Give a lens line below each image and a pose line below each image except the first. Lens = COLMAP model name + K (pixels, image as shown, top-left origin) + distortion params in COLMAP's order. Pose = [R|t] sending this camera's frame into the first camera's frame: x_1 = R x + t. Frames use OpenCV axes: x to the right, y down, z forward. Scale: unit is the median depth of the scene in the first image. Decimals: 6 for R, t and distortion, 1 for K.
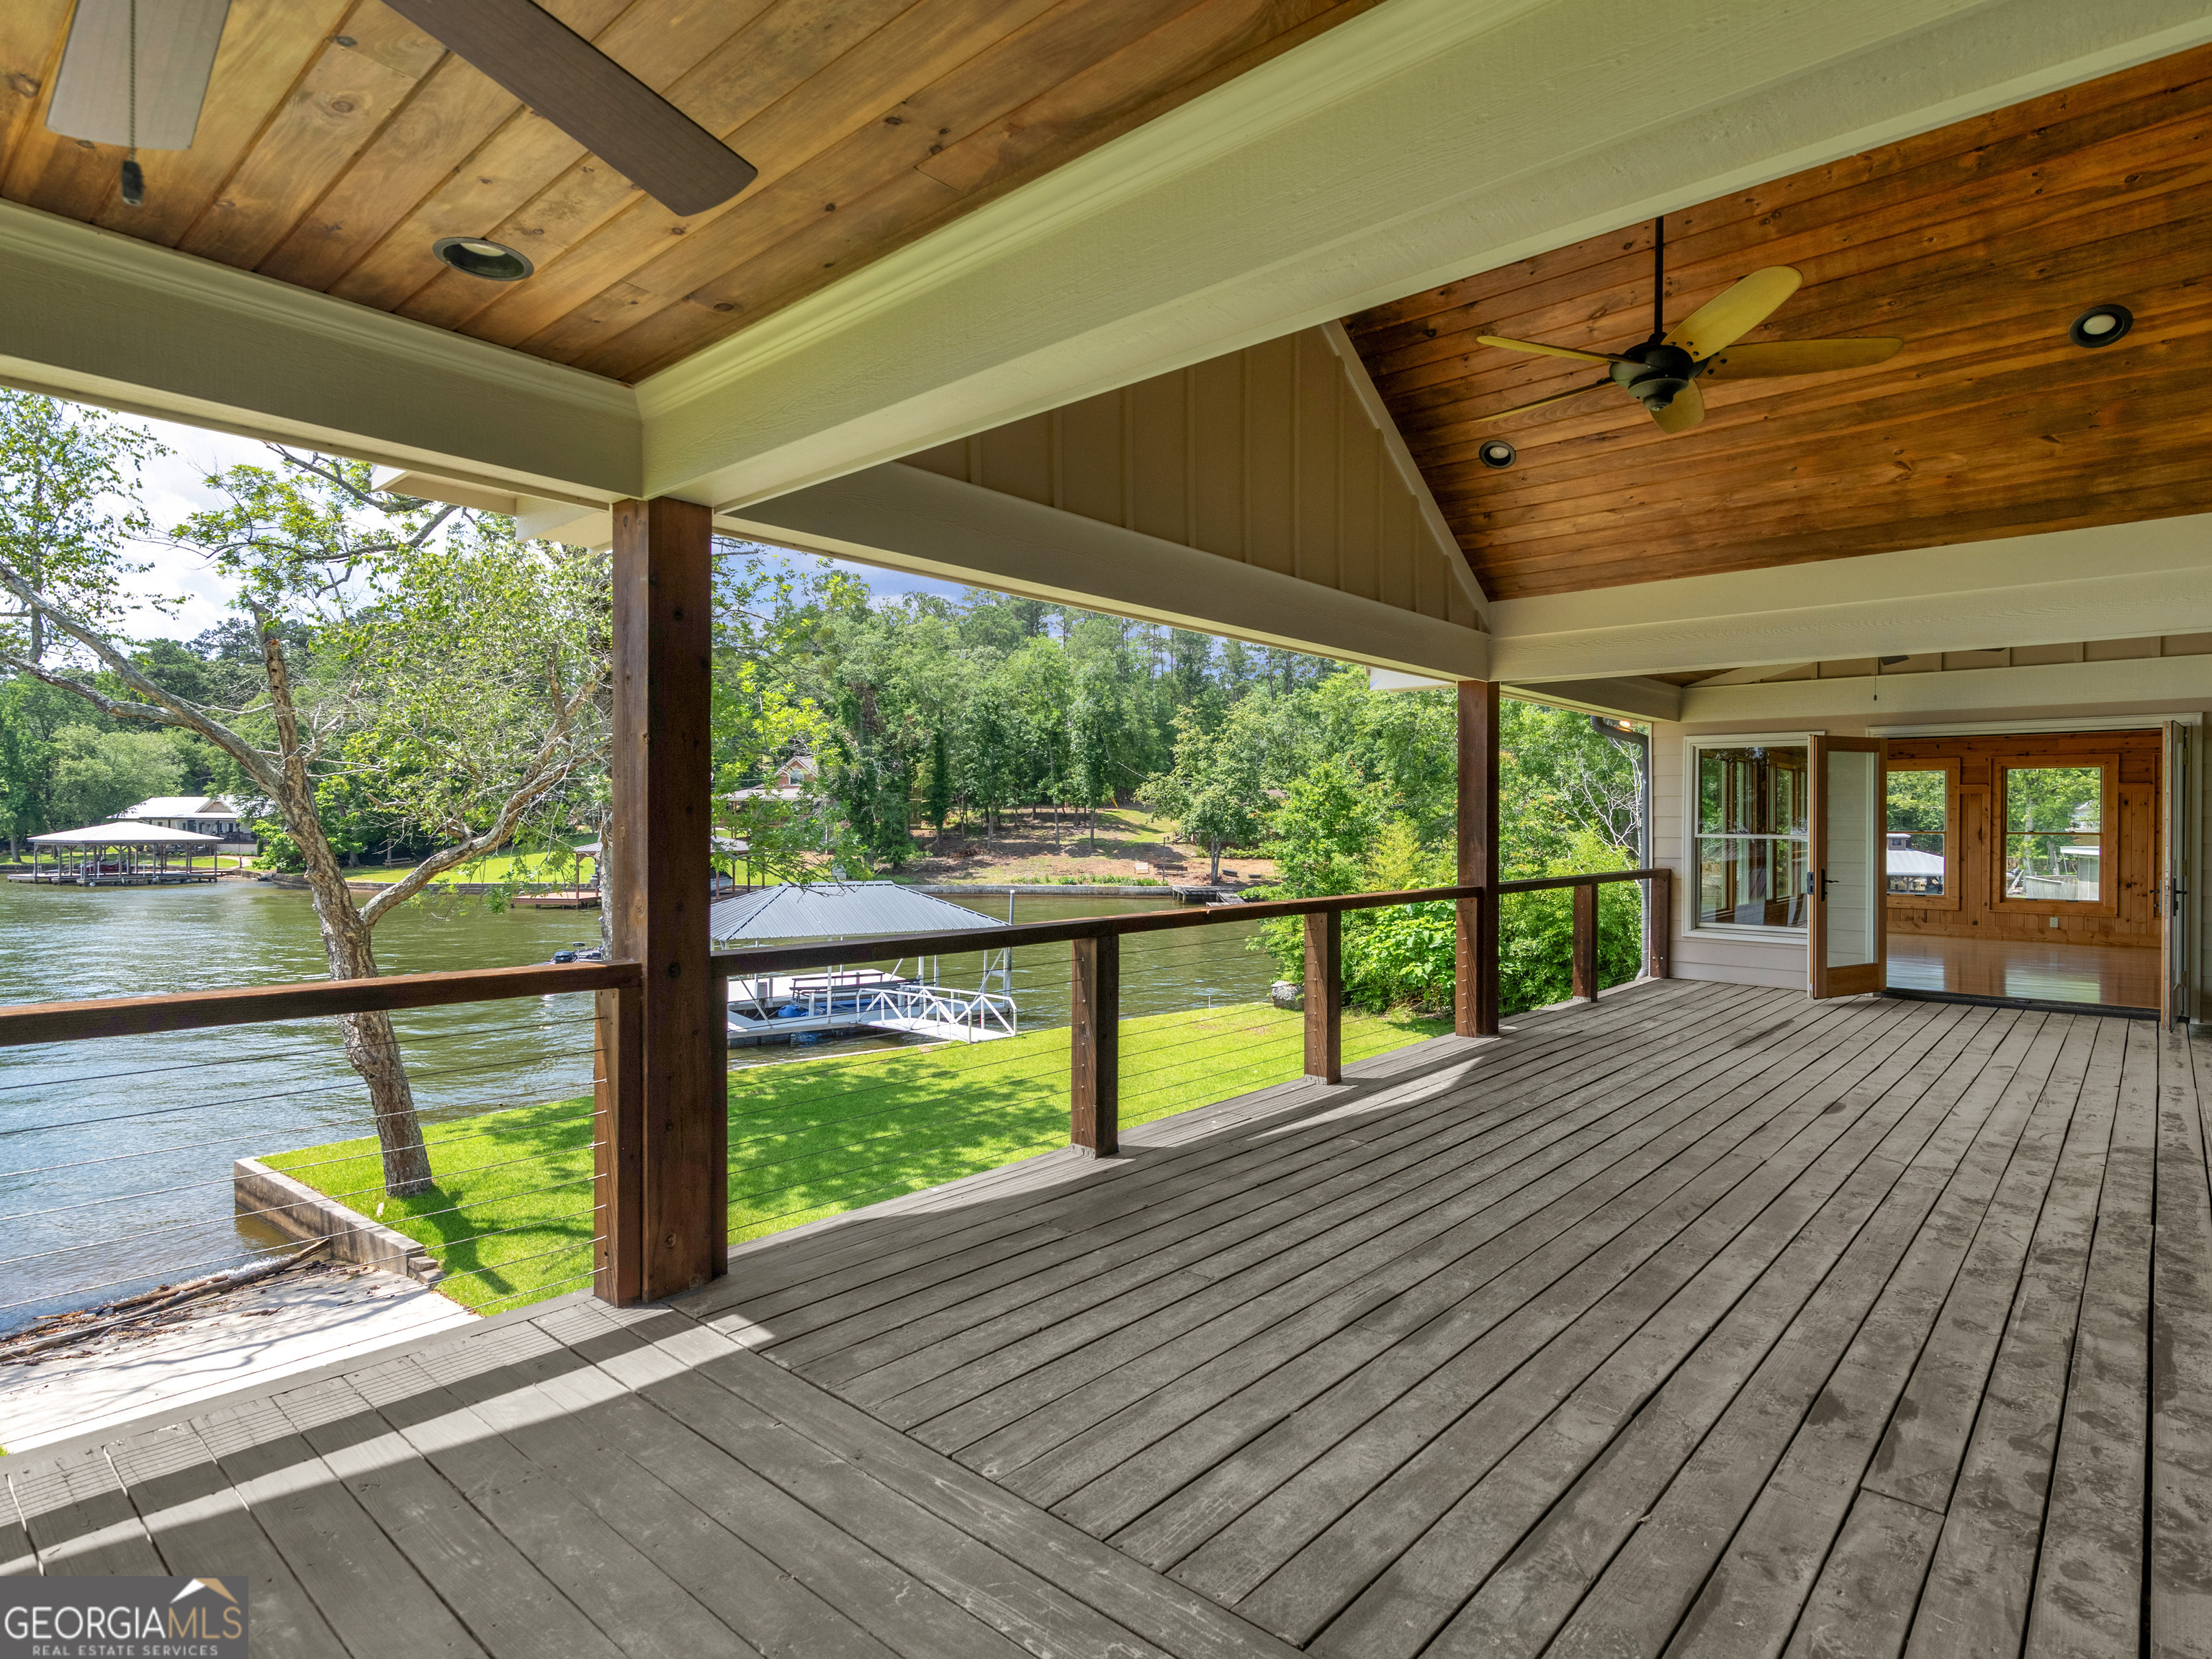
lens RADIAL K [[1168.1, 0, 1170.7], [0, 1168.1, 827.6], [0, 0, 1]] dist [0.003126, 0.000163]
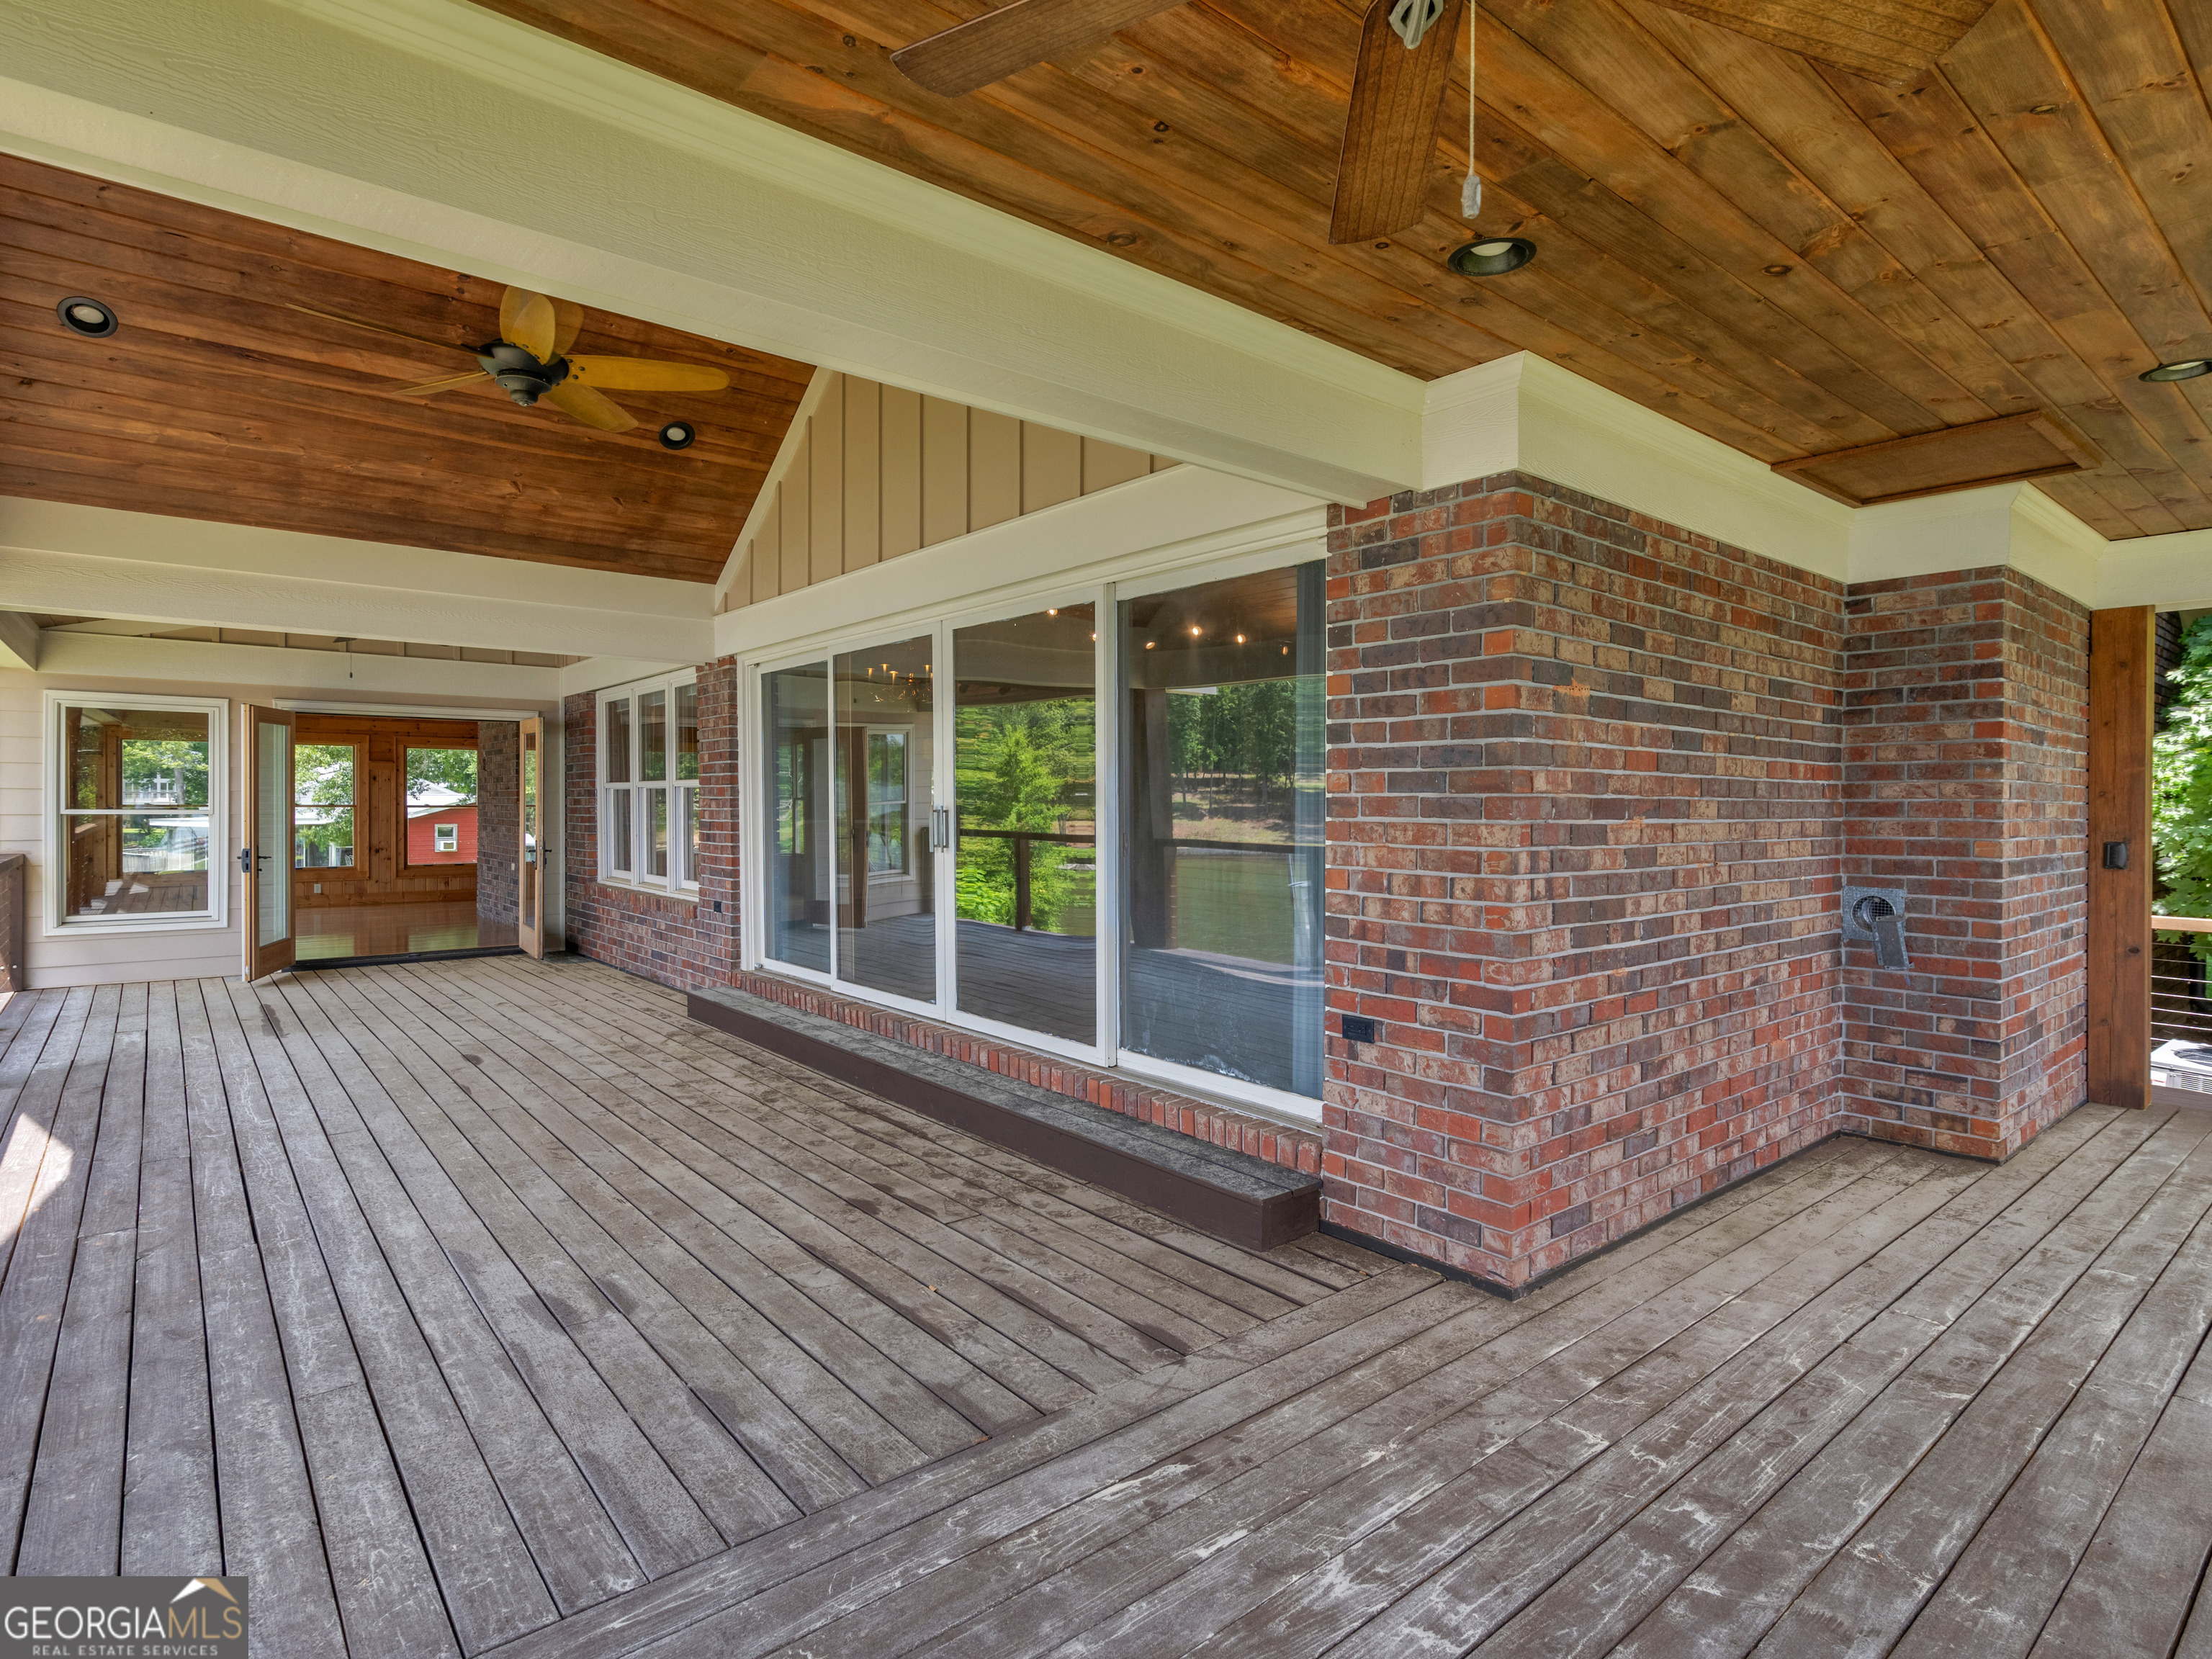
lens RADIAL K [[1146.0, 0, 1126.6], [0, 1146.0, 807.8], [0, 0, 1]] dist [-0.000518, 0.000576]
pose [[0.167291, -0.009311, 0.985864, -0.617748], [0.002232, 0.999956, 0.009066, -0.004426], [-0.985905, 0.000684, 0.167305, 0.355895]]
